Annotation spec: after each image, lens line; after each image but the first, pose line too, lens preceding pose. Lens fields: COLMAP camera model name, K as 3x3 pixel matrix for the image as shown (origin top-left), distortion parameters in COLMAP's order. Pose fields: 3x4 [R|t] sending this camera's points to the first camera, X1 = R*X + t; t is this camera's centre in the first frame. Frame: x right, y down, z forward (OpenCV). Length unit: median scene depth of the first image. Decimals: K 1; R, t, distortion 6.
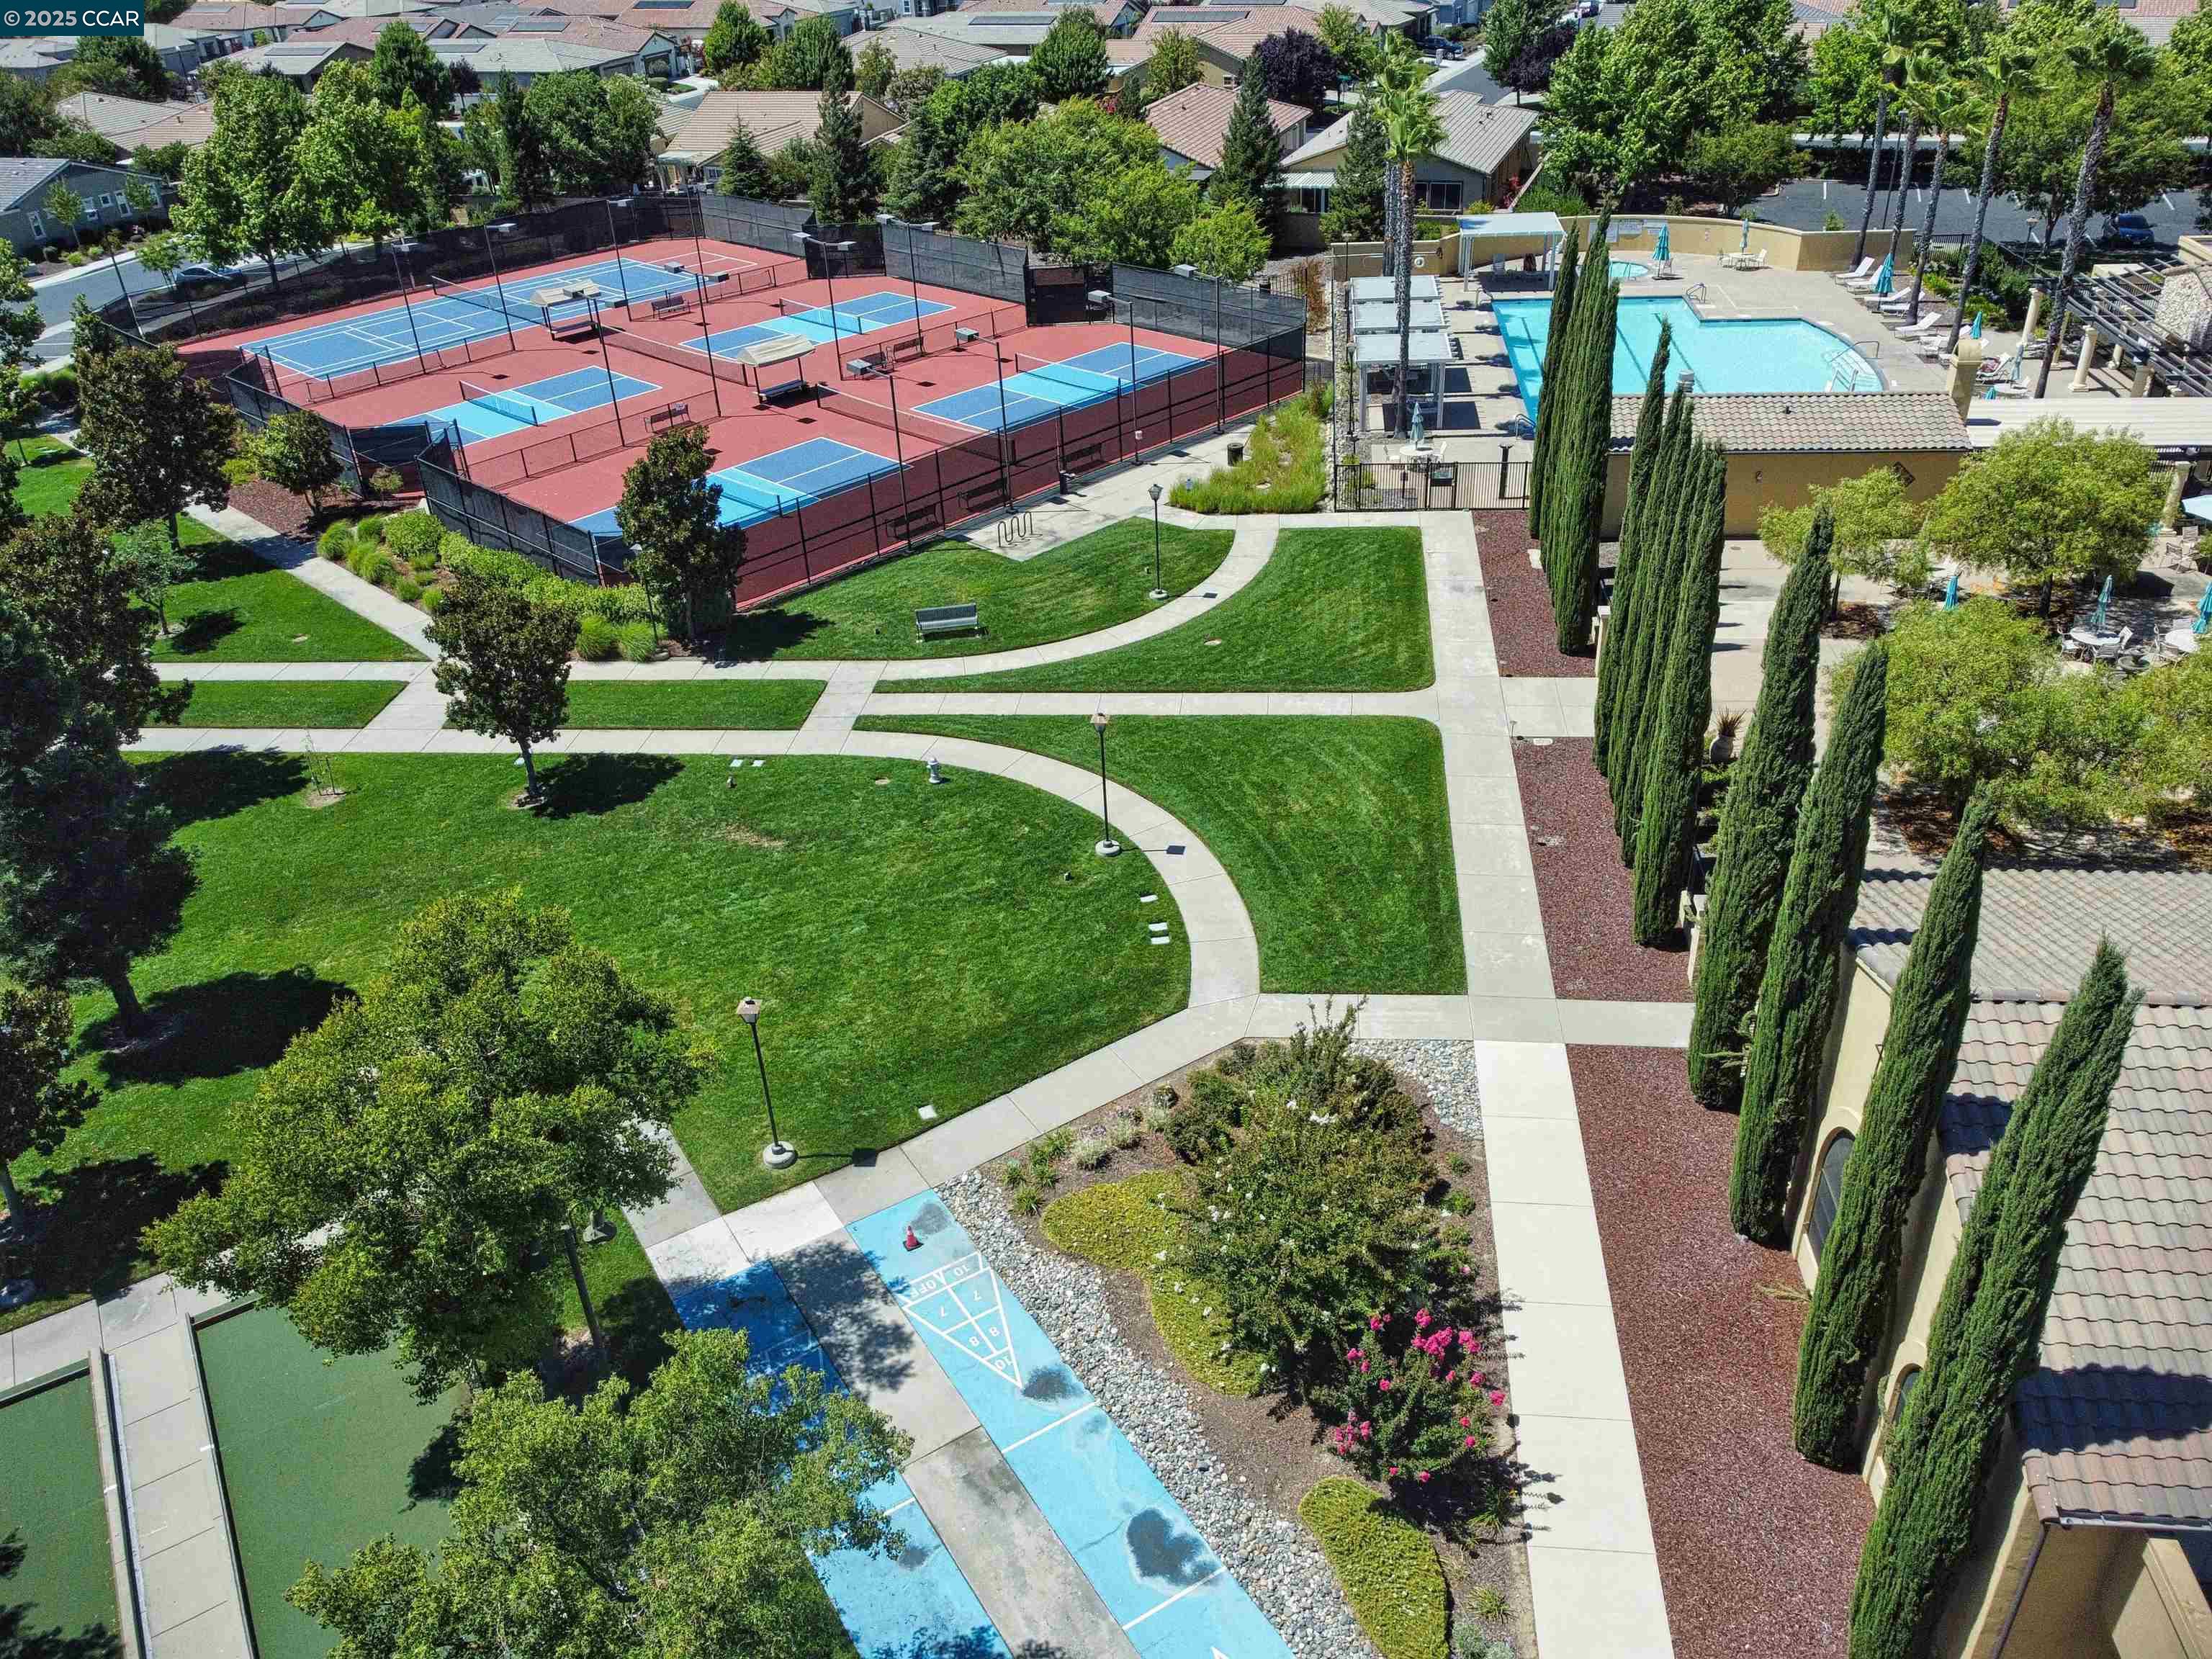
lens RADIAL K [[1663.2, 0, 1106.9], [0, 1663.2, 840.0], [0, 0, 1]] dist [0.003925, -0.003234]
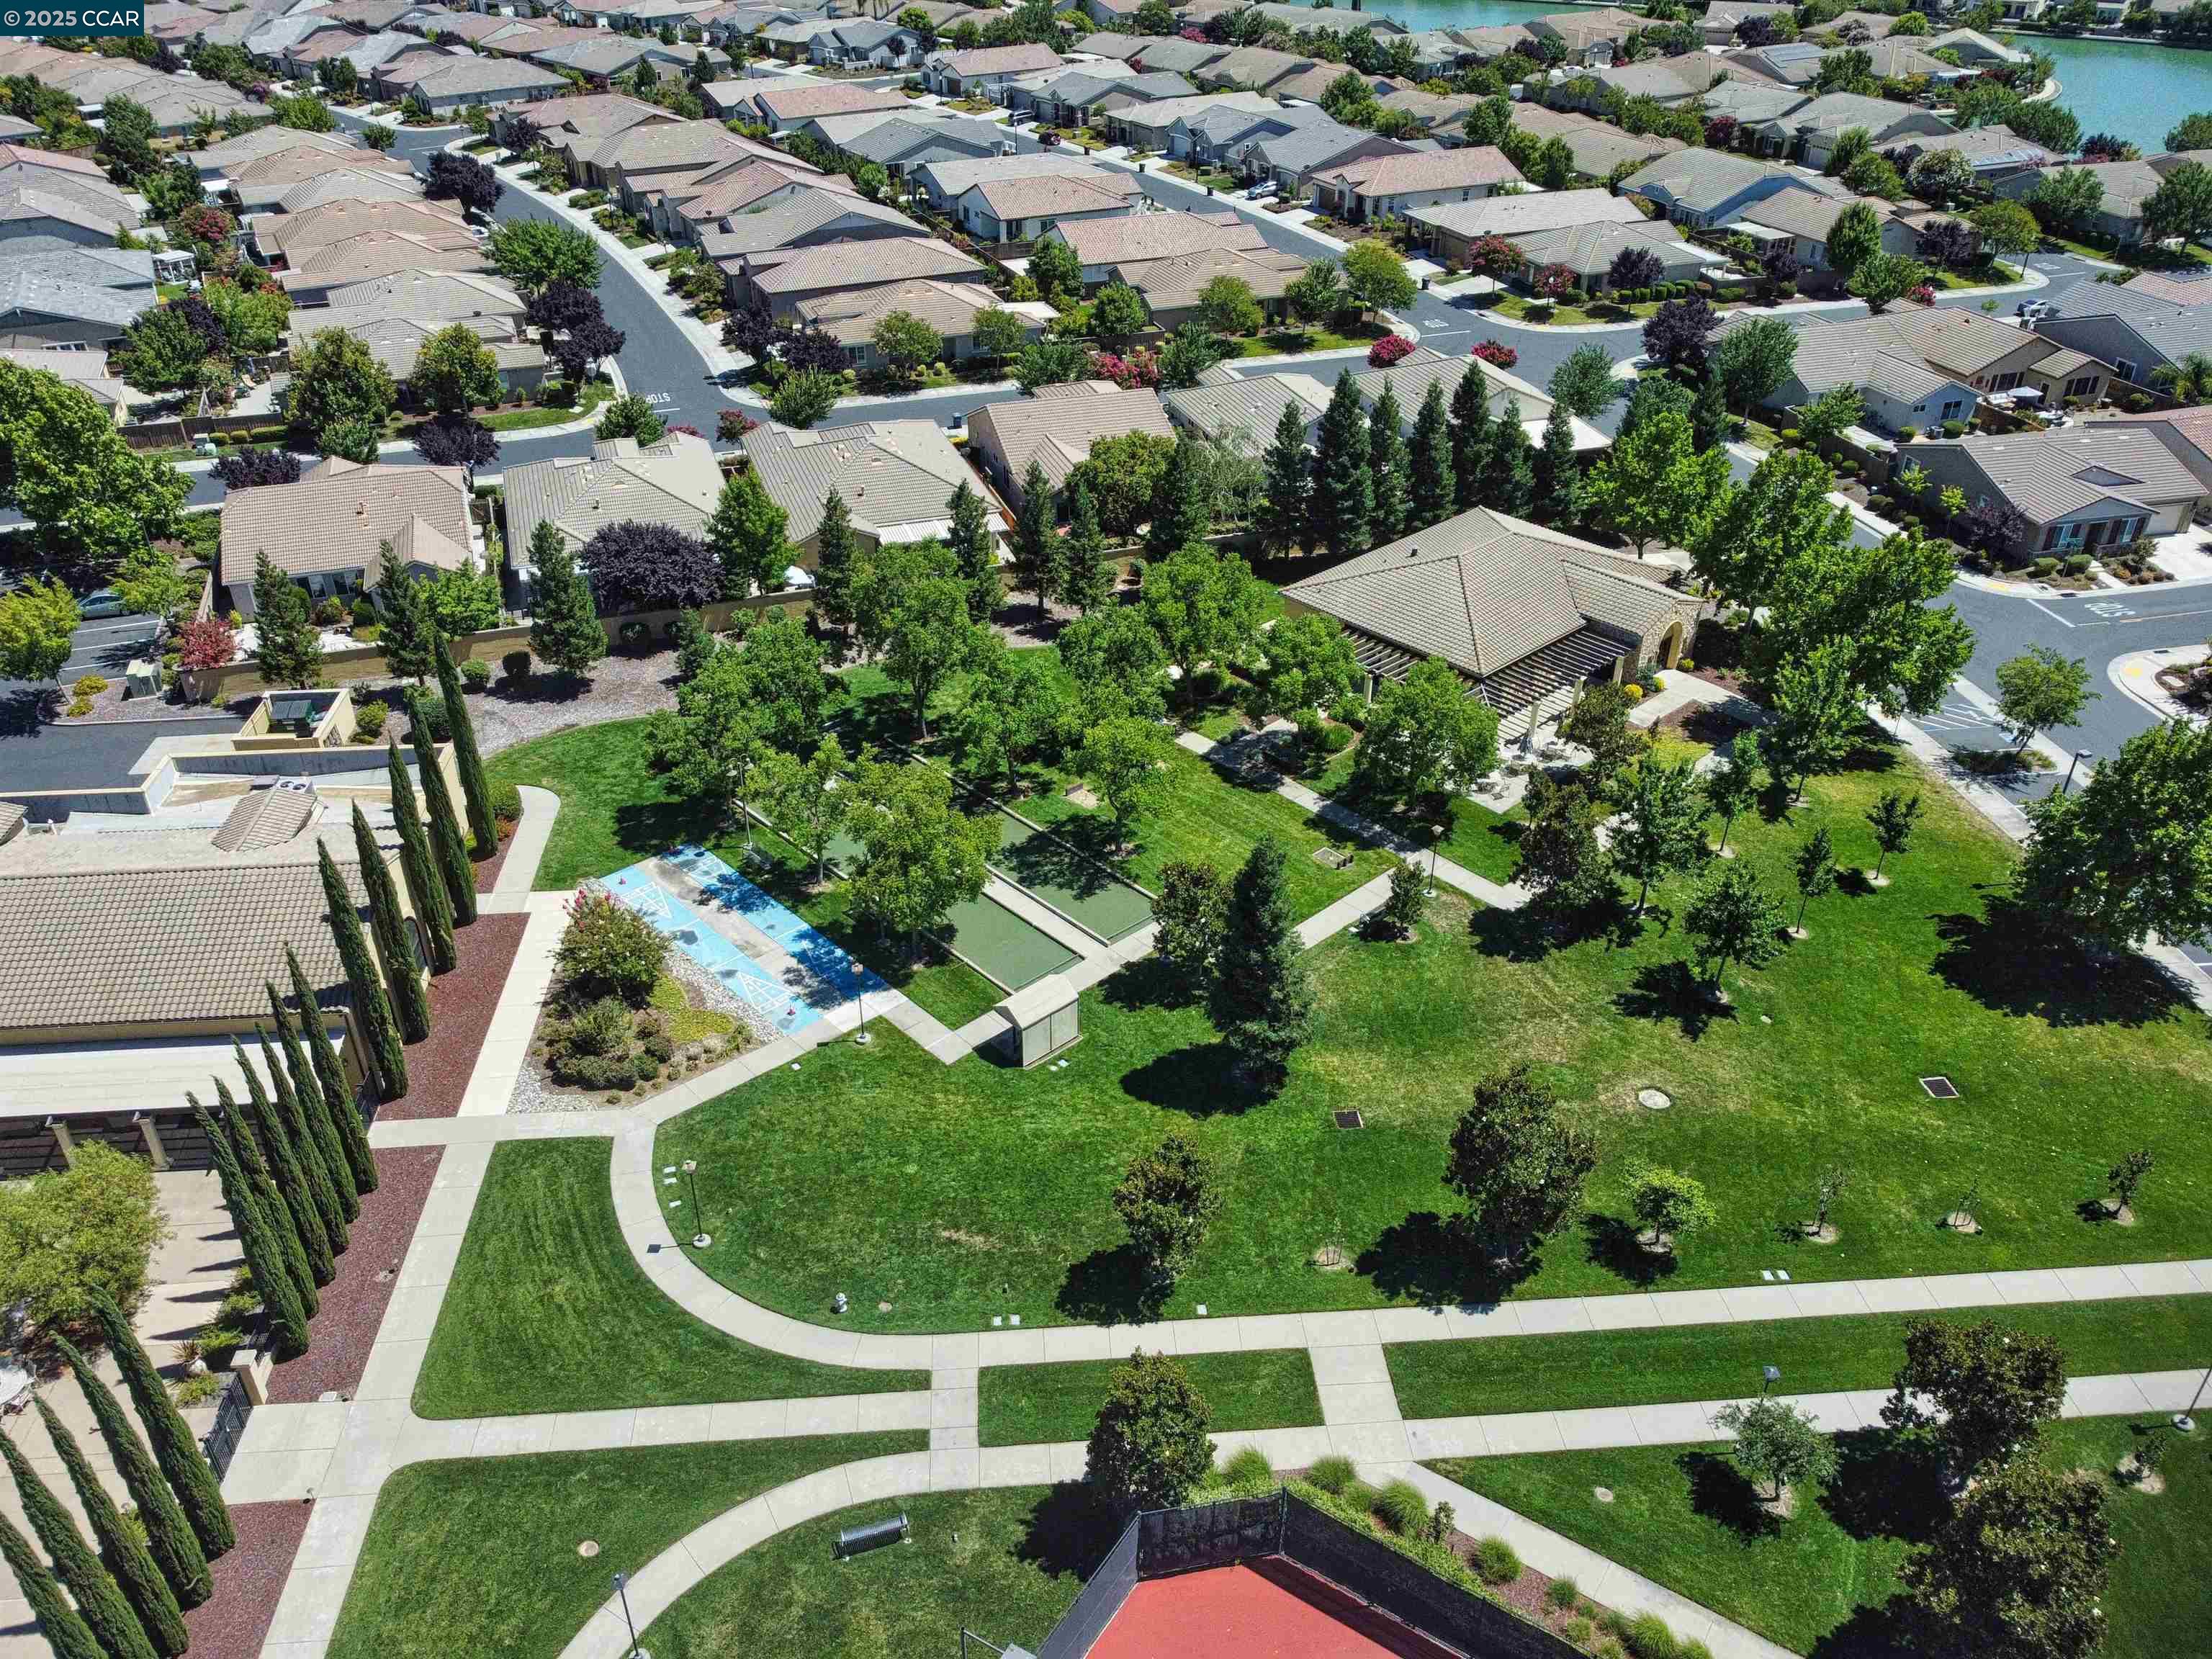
lens RADIAL K [[1663.2, 0, 1106.9], [0, 1663.2, 840.0], [0, 0, 1]] dist [0.003925, -0.003234]
pose [[-0.978304, 0.159351, -0.132395, -0.214999], [-0.052681, 0.426706, 0.902855, -1.518441], [0.200365, 0.890241, -0.409053, 1.406595]]
